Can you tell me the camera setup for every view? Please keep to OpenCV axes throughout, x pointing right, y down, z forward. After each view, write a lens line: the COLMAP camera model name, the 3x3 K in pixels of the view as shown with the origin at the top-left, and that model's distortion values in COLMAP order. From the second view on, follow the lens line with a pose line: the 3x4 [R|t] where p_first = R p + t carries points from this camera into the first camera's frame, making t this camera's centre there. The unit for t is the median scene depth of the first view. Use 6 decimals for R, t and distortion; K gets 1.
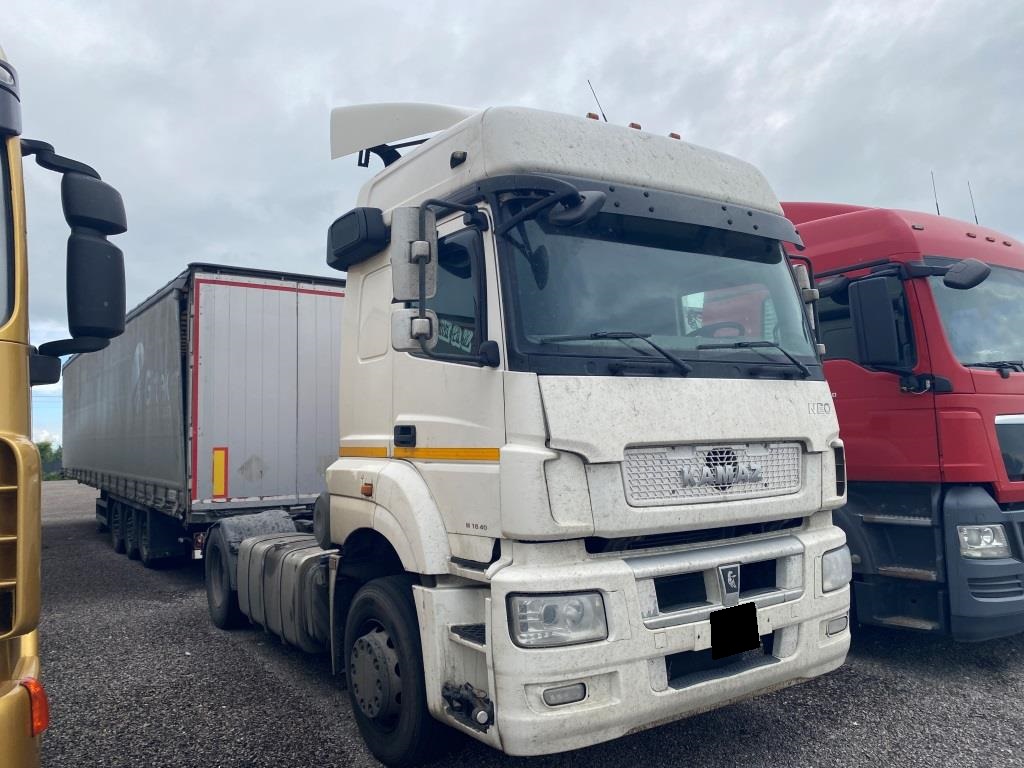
lens RADIAL K [[768.6, 0, 512.0], [0, 768.6, 384.0], [0, 0, 1]] dist [0.088406, -0.117705]
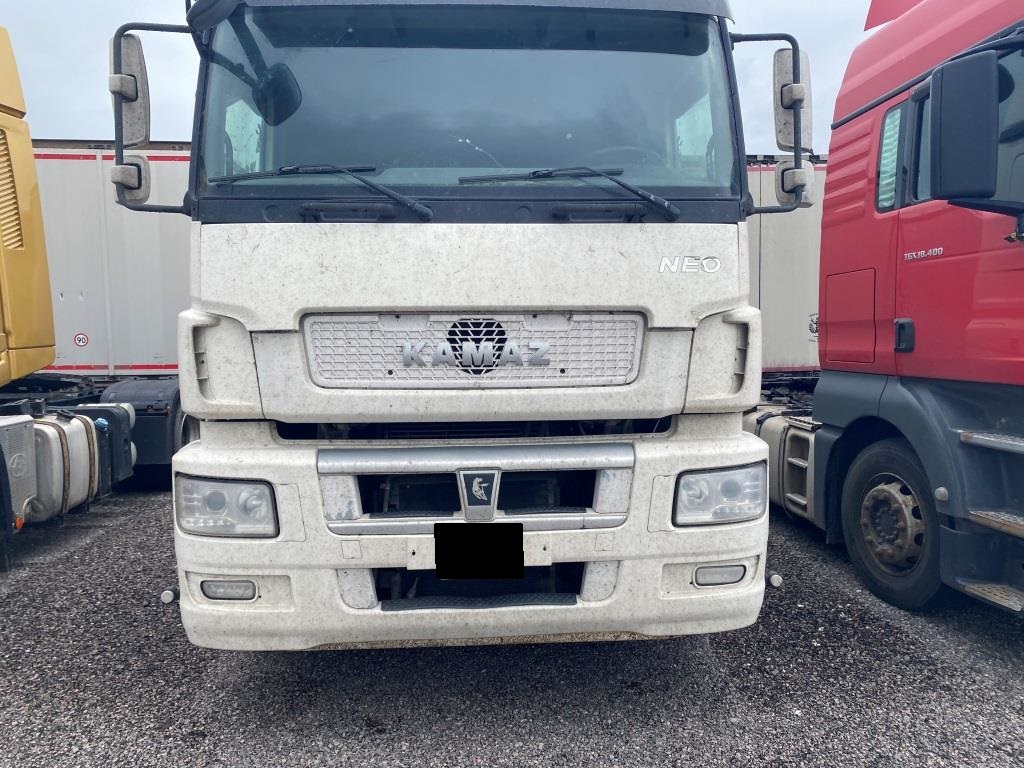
lens RADIAL K [[768.6, 0, 512.0], [0, 768.6, 384.0], [0, 0, 1]] dist [0.088406, -0.117705]
pose [[0.873907, 0.054849, -0.482988, 0.675861], [0.016036, 0.989819, 0.141422, 0.041741], [0.485828, -0.131335, 0.864131, 0.372902]]
